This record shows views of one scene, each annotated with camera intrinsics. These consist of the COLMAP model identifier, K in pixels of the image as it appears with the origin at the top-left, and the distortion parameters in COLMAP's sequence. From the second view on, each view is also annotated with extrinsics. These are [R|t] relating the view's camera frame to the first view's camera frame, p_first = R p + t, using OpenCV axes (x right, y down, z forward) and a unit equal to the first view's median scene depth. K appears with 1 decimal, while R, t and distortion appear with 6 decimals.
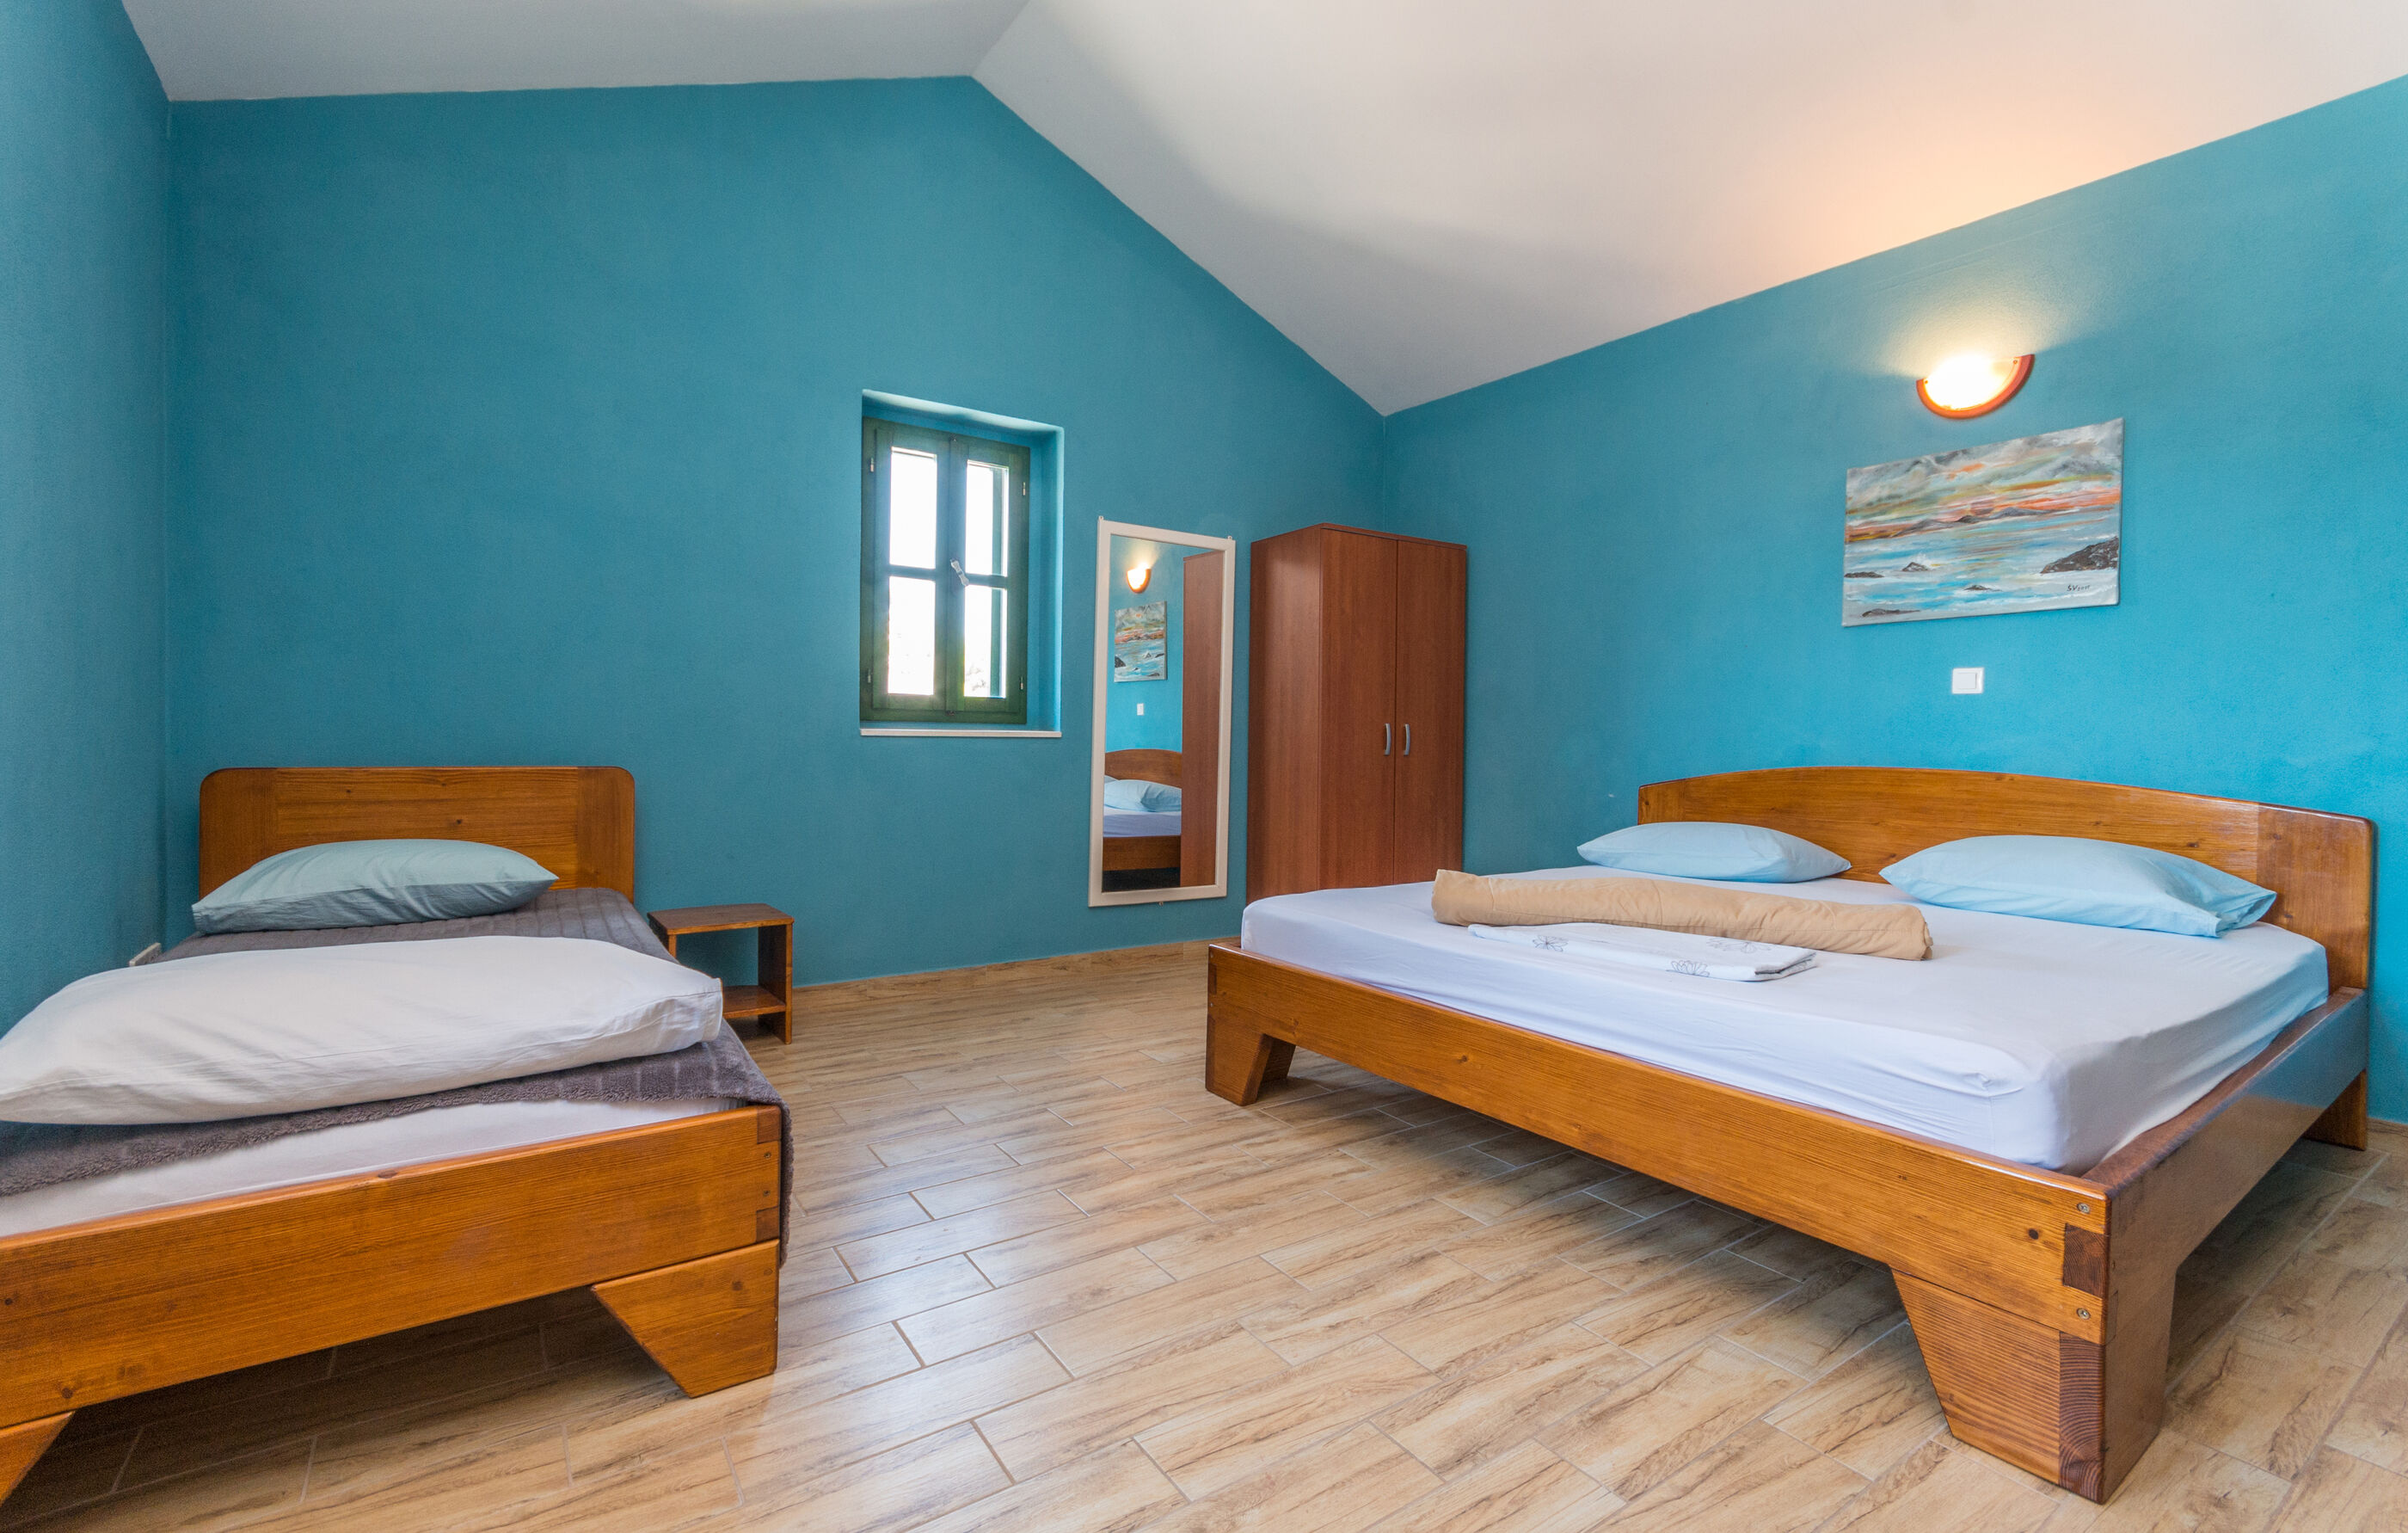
lens RADIAL K [[1050.1, 0, 1209.7], [0, 1050.1, 751.5], [0, 0, 1]] dist [0.005434, -0.000149]
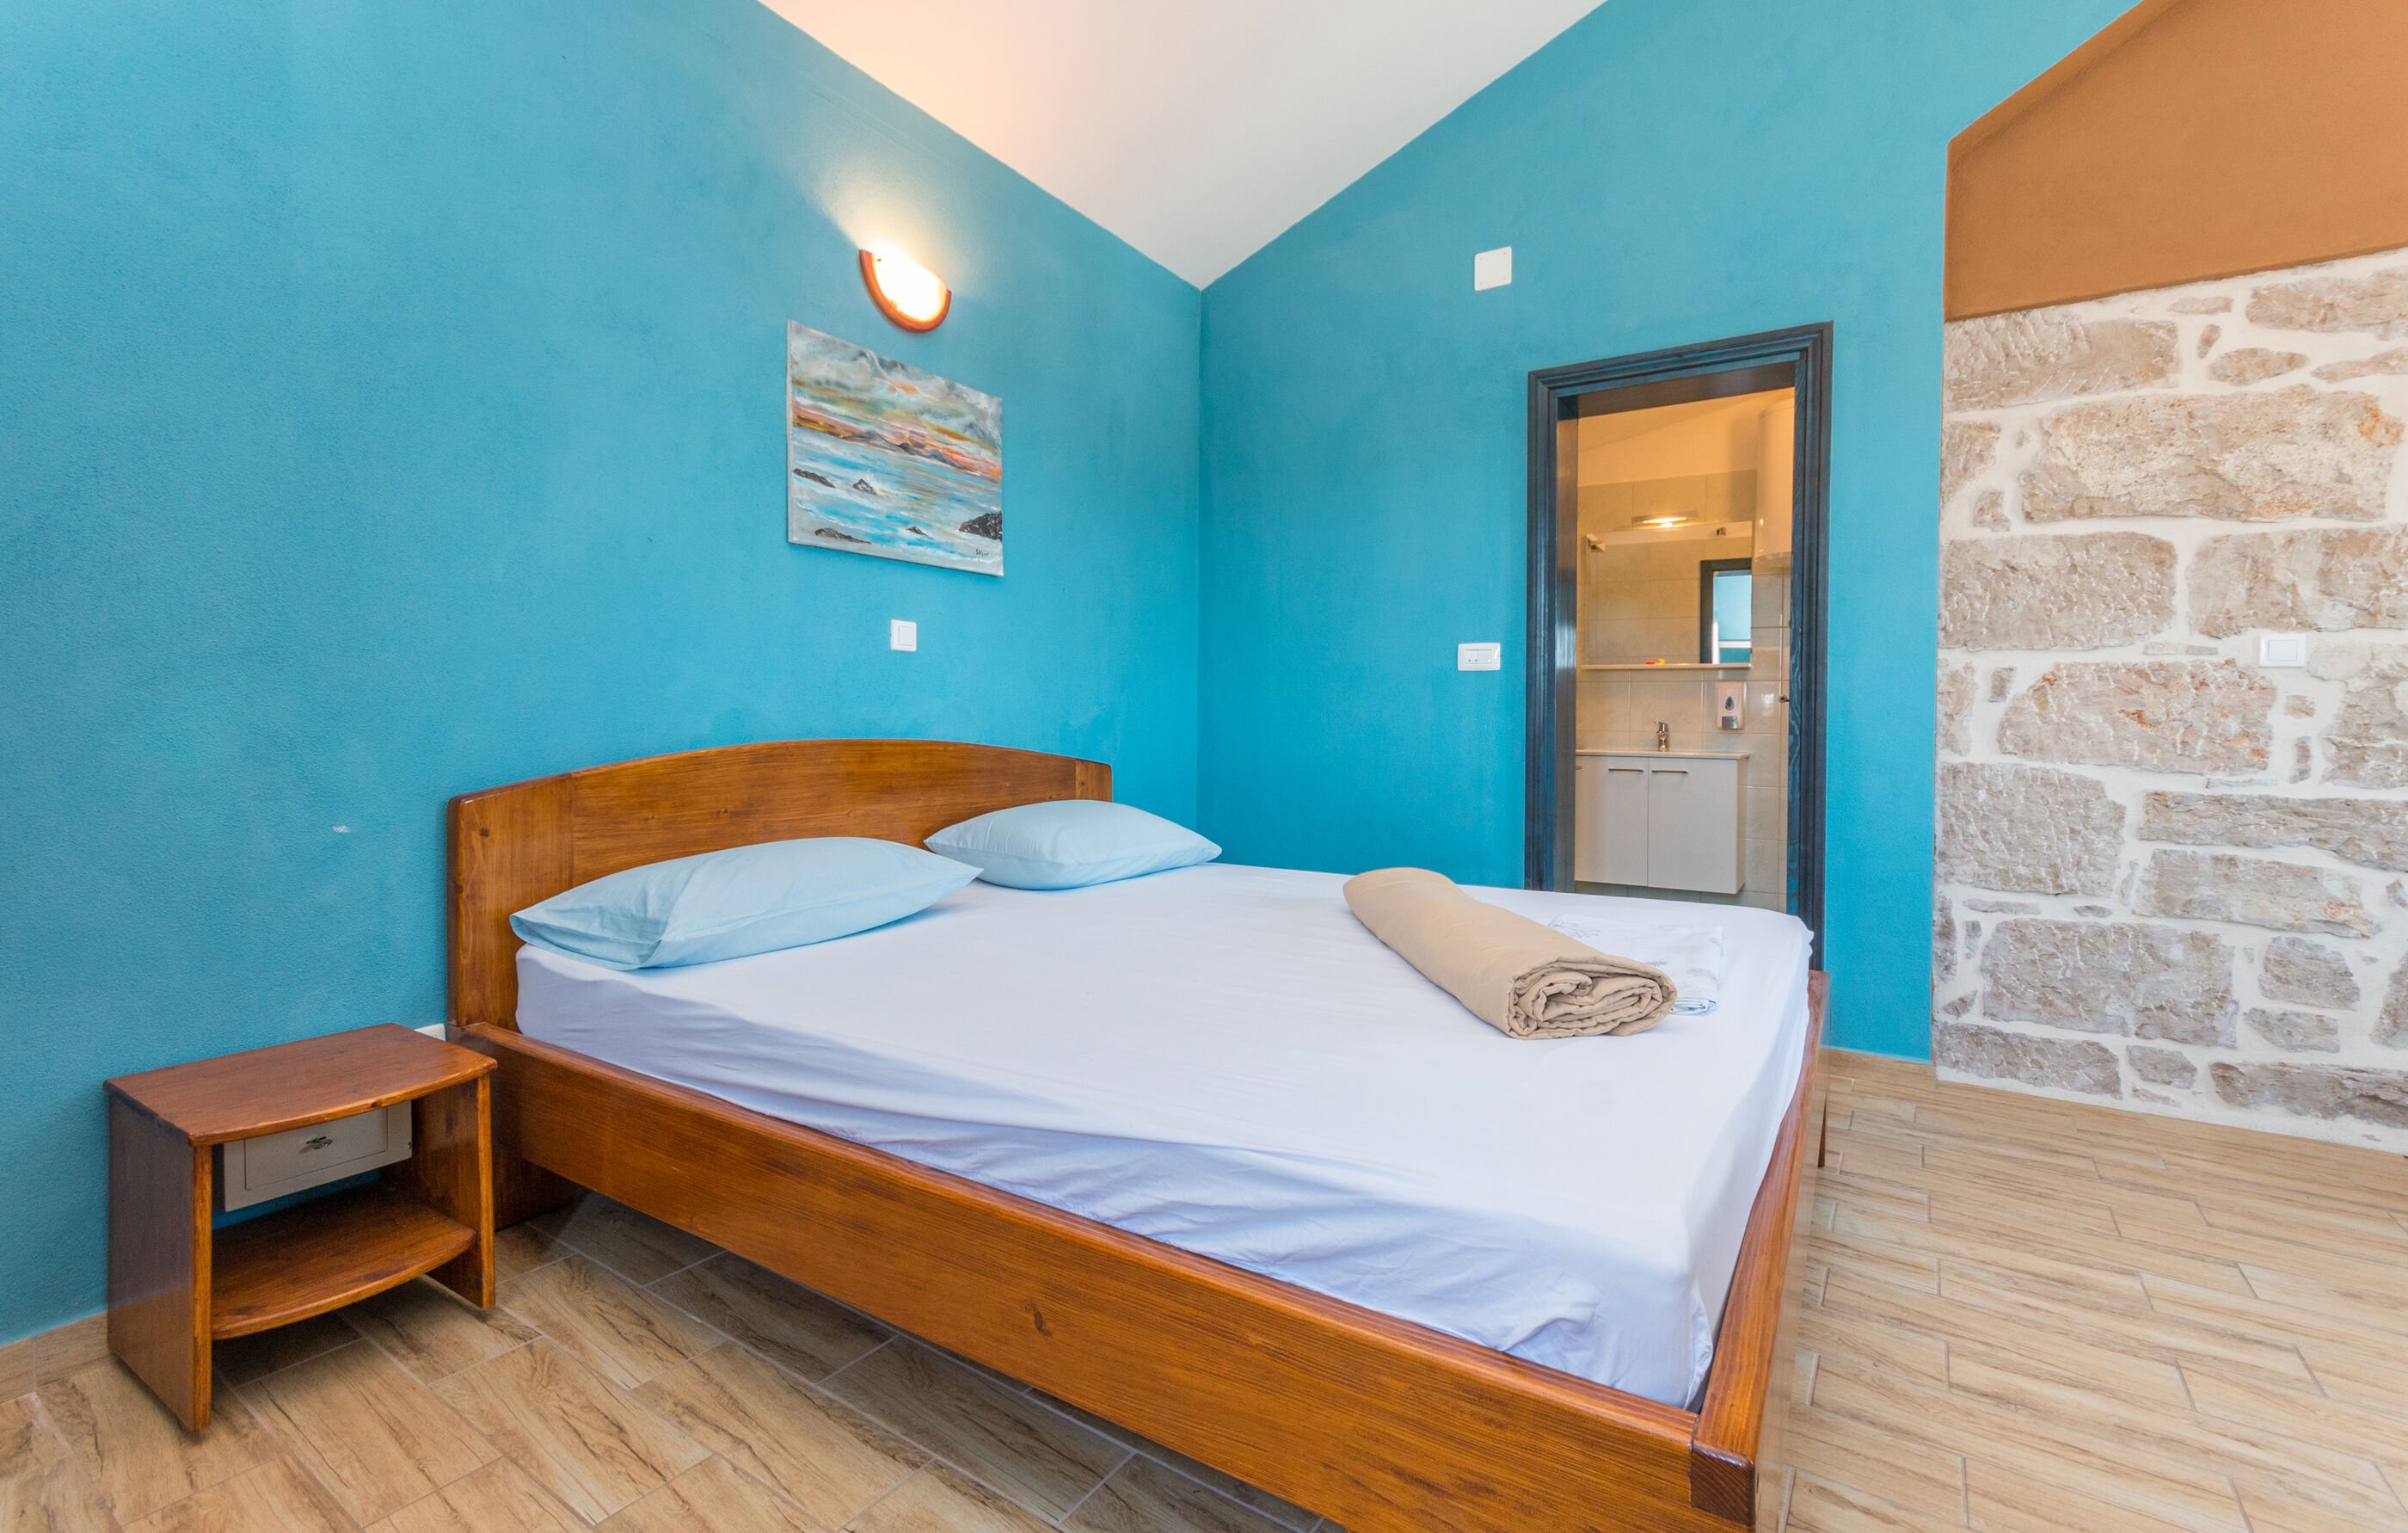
lens RADIAL K [[1053.0, 0, 1201.0], [0, 1053.0, 736.8], [0, 0, 1]] dist [0.001609, -0.000002]
pose [[-0.364667, -0.033701, 0.930528, -0.186960], [-0.006935, 0.999415, 0.033478, -0.015932], [-0.931112, 0.005756, -0.364687, 1.158893]]
